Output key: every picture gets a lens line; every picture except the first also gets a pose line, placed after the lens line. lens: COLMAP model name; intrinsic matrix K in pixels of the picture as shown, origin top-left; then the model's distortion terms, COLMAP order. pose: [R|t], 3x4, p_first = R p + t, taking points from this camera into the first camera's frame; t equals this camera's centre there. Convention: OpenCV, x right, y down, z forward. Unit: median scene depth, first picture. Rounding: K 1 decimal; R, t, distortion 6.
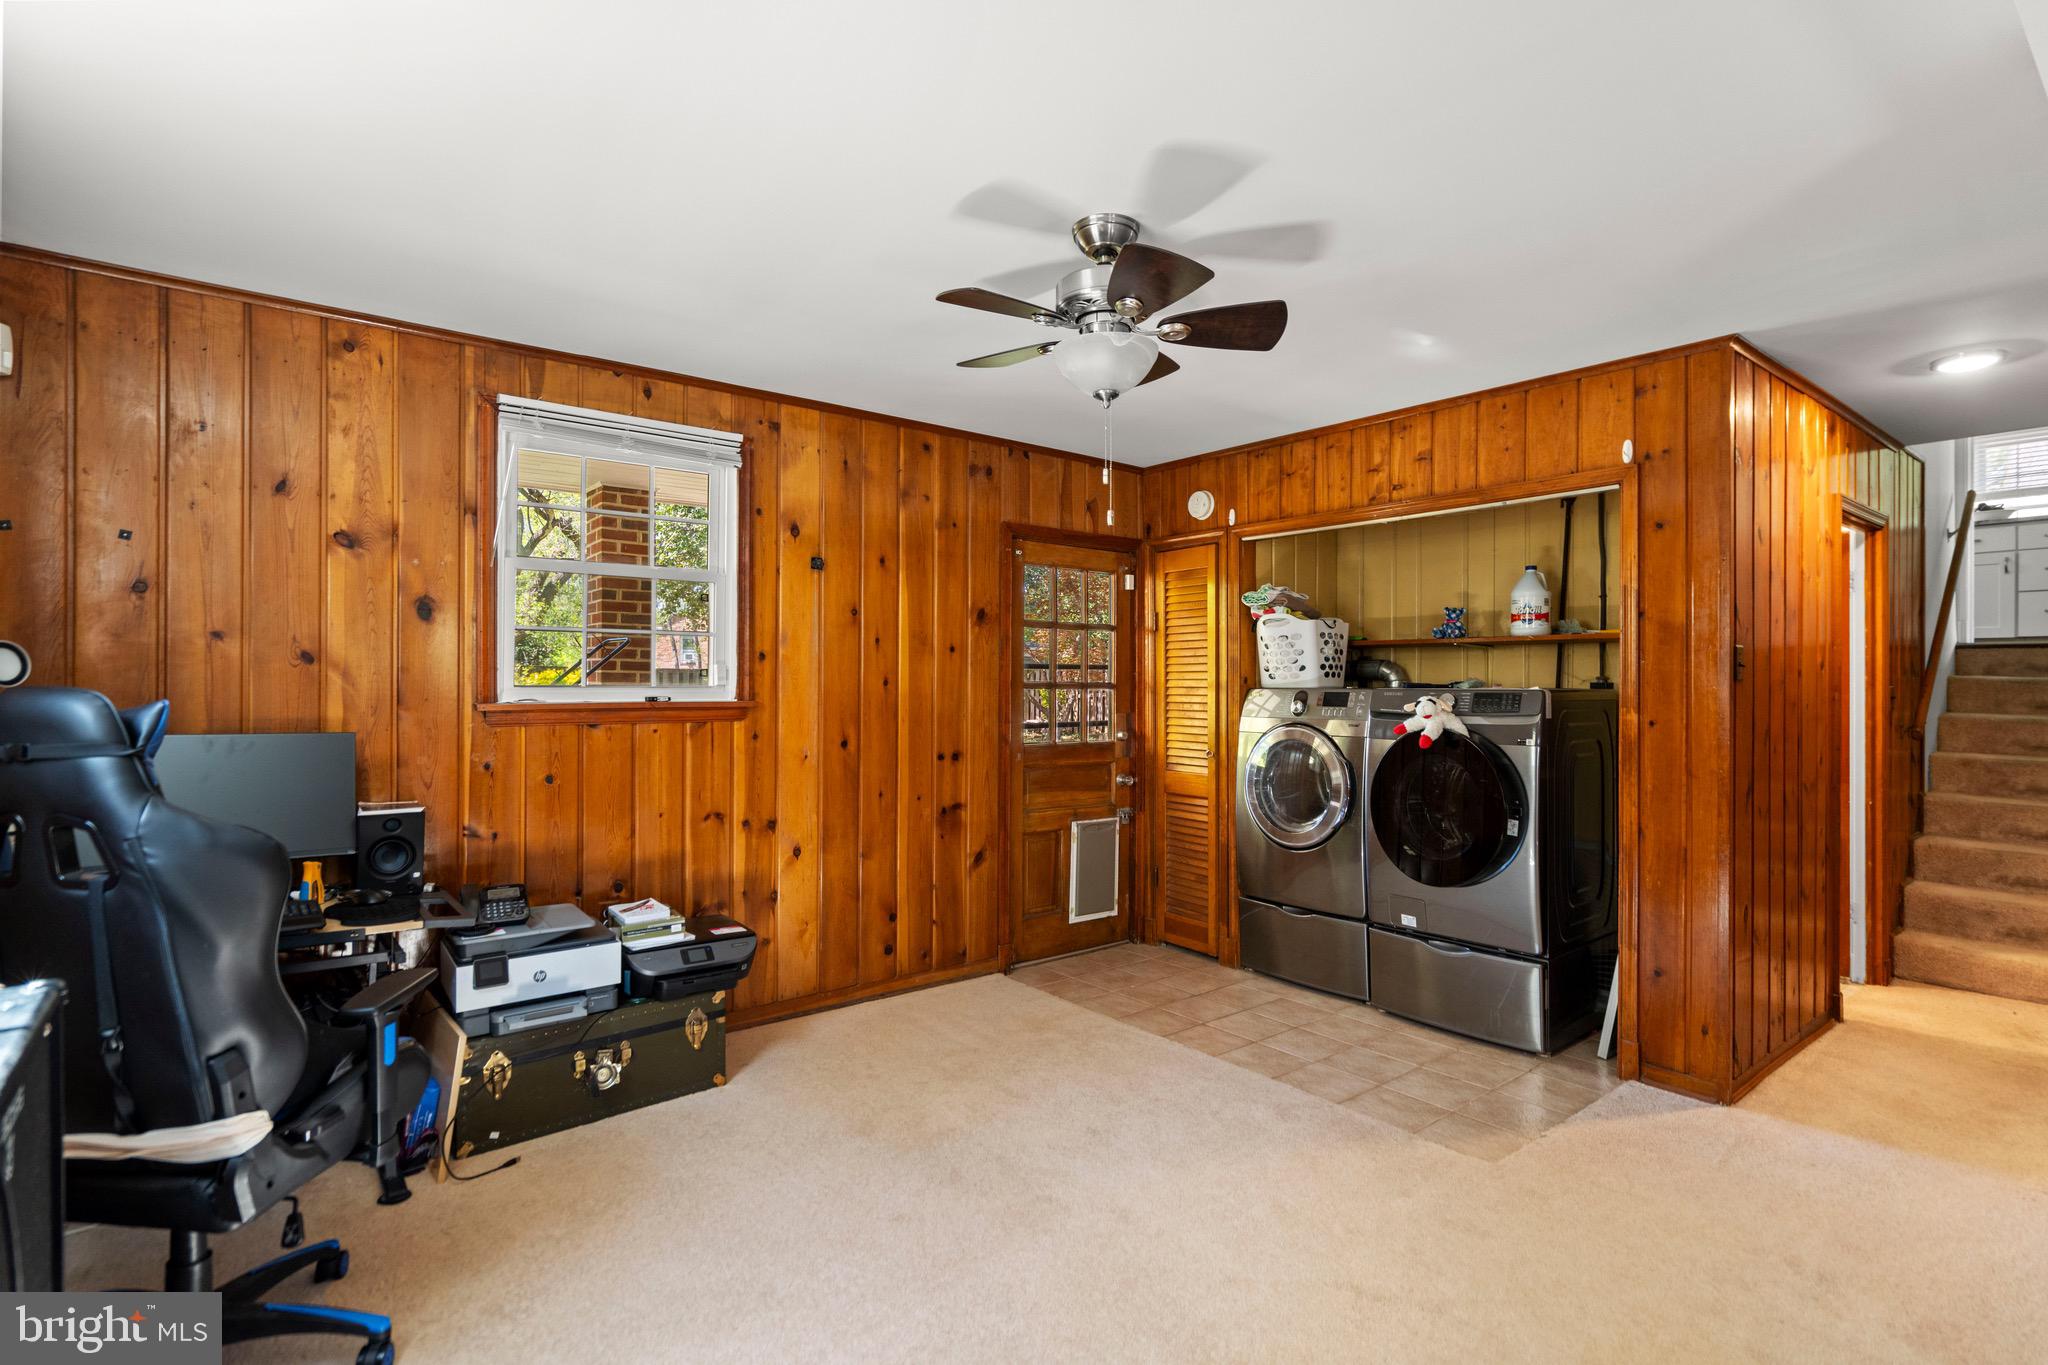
lens RADIAL K [[991.1, 0, 1016.1], [0, 991.1, 677.5], [0, 0, 1]] dist [-0.000959, -0.000060]
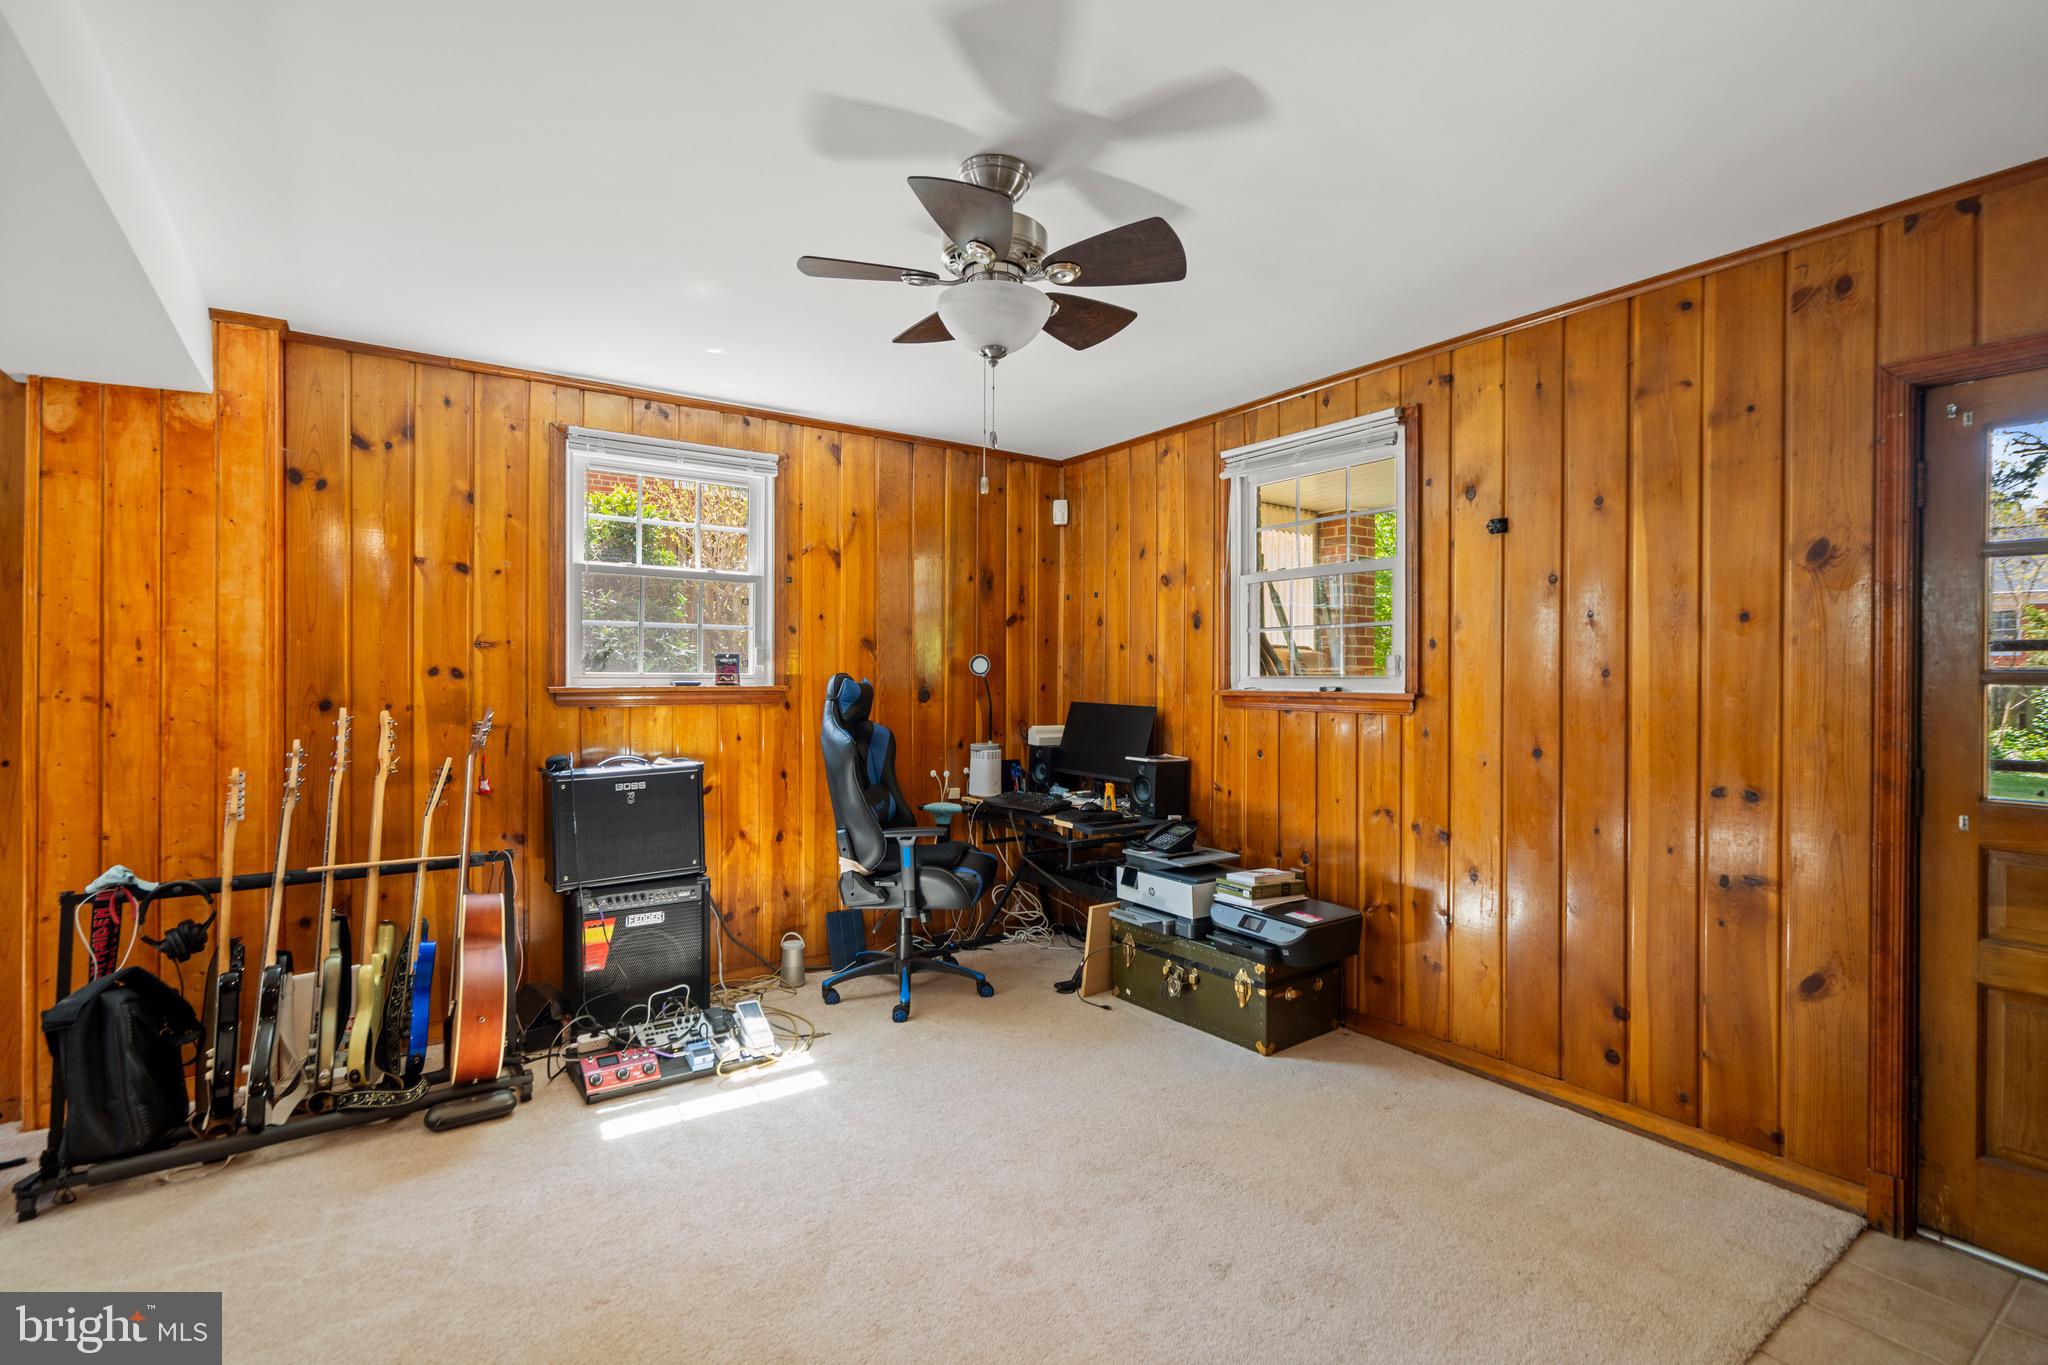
lens RADIAL K [[938.2, 0, 1019.7], [0, 938.2, 676.1], [0, 0, 1]] dist [0.002876, 0.000346]
pose [[-0.063385, -0.005588, -0.997974, 0.688450], [-0.002423, 0.999982, -0.005446, 0.014870], [0.997986, 0.002073, -0.063397, 0.772857]]
